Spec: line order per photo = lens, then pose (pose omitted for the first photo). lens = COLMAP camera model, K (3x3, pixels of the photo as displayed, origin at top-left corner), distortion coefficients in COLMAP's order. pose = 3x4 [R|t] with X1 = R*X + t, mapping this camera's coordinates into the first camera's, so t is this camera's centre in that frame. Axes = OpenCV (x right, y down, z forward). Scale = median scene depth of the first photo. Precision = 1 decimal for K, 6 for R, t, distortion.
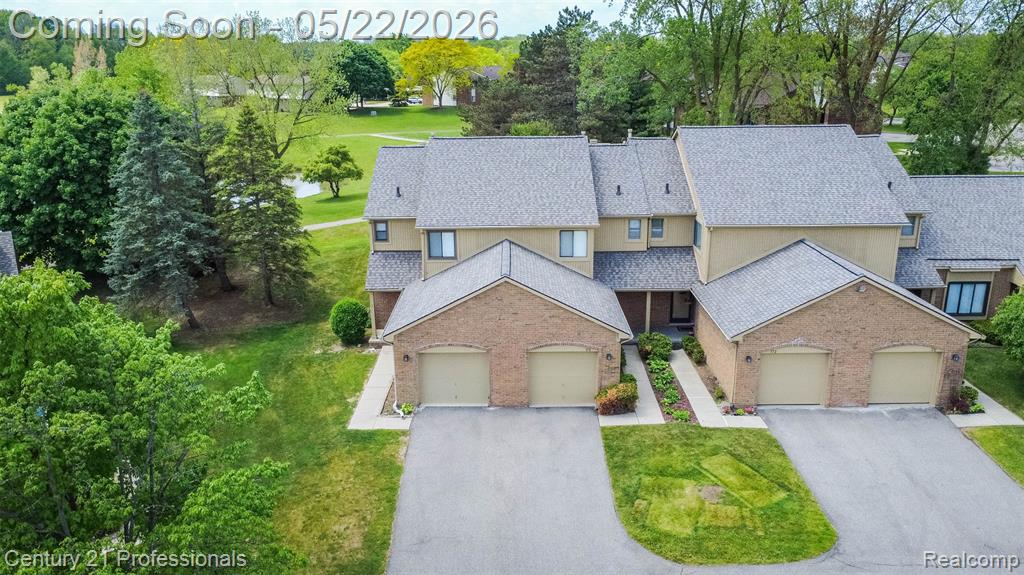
lens RADIAL K [[765.4, 0, 513.0], [0, 765.4, 286.2], [0, 0, 1]] dist [0.005929, -0.005552]
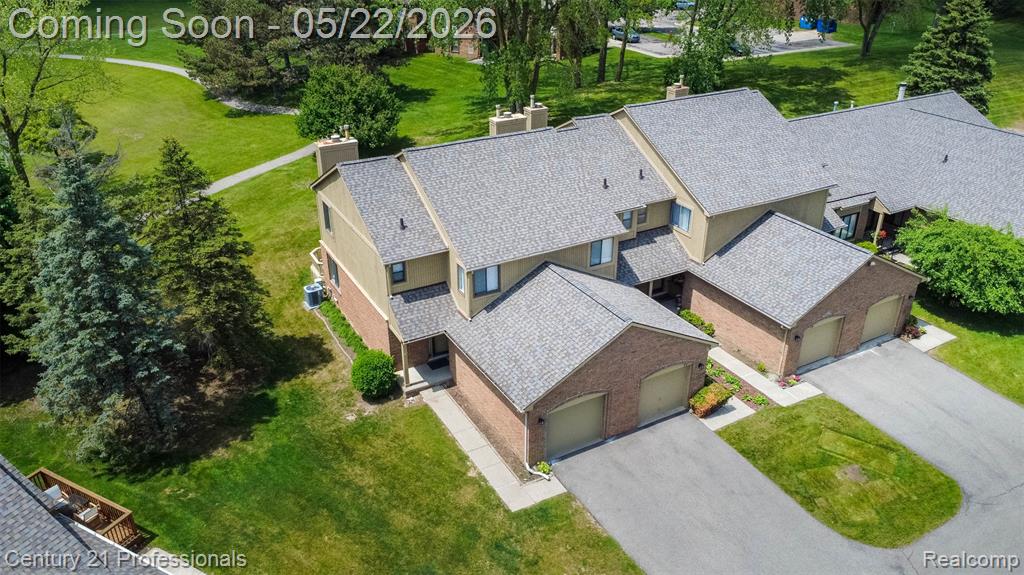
lens RADIAL K [[765.4, 0, 514.4], [0, 765.4, 290.0], [0, 0, 1]] dist [0.005929, -0.005552]
pose [[0.870244, -0.218337, 0.441593, -0.482461], [0.131844, 0.966943, 0.218263, -0.243905], [-0.474650, -0.131721, 0.870262, 0.164071]]
